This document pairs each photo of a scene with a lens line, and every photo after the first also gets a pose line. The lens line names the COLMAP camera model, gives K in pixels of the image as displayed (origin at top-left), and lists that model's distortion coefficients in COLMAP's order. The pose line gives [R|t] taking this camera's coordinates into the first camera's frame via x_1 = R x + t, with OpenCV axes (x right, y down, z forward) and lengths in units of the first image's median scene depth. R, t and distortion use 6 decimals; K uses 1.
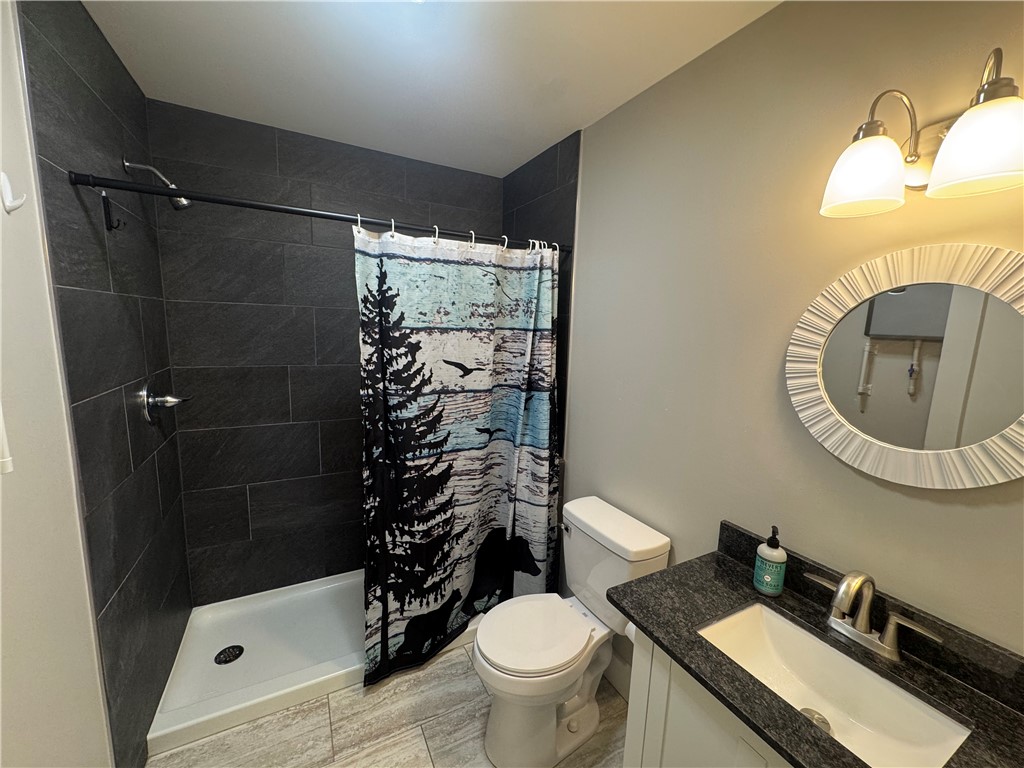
lens RADIAL K [[409.7, 0, 509.3], [0, 409.7, 381.4], [0, 0, 1]] dist [-0.006372, 0.000736]
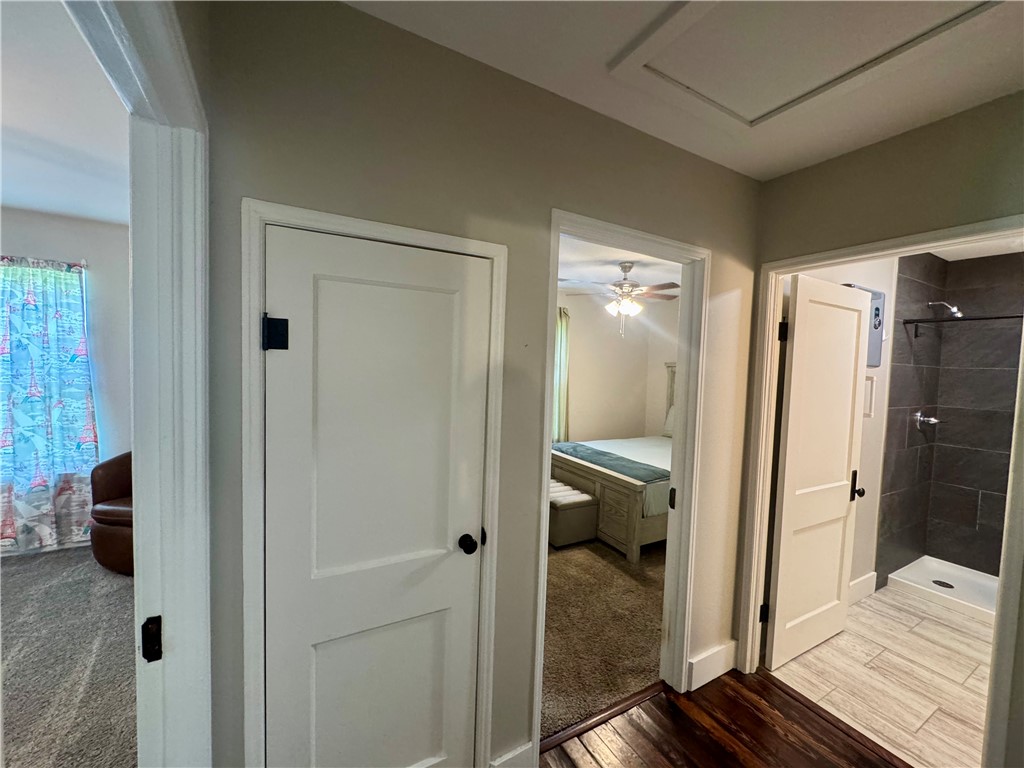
lens RADIAL K [[409.7, 0, 510.1], [0, 409.7, 377.3], [0, 0, 1]] dist [-0.006372, 0.000736]
pose [[0.032153, 0.020759, -0.999267, 0.989220], [-0.171967, 0.984990, 0.014929, 0.159210], [0.984578, 0.171361, 0.035240, -1.030511]]
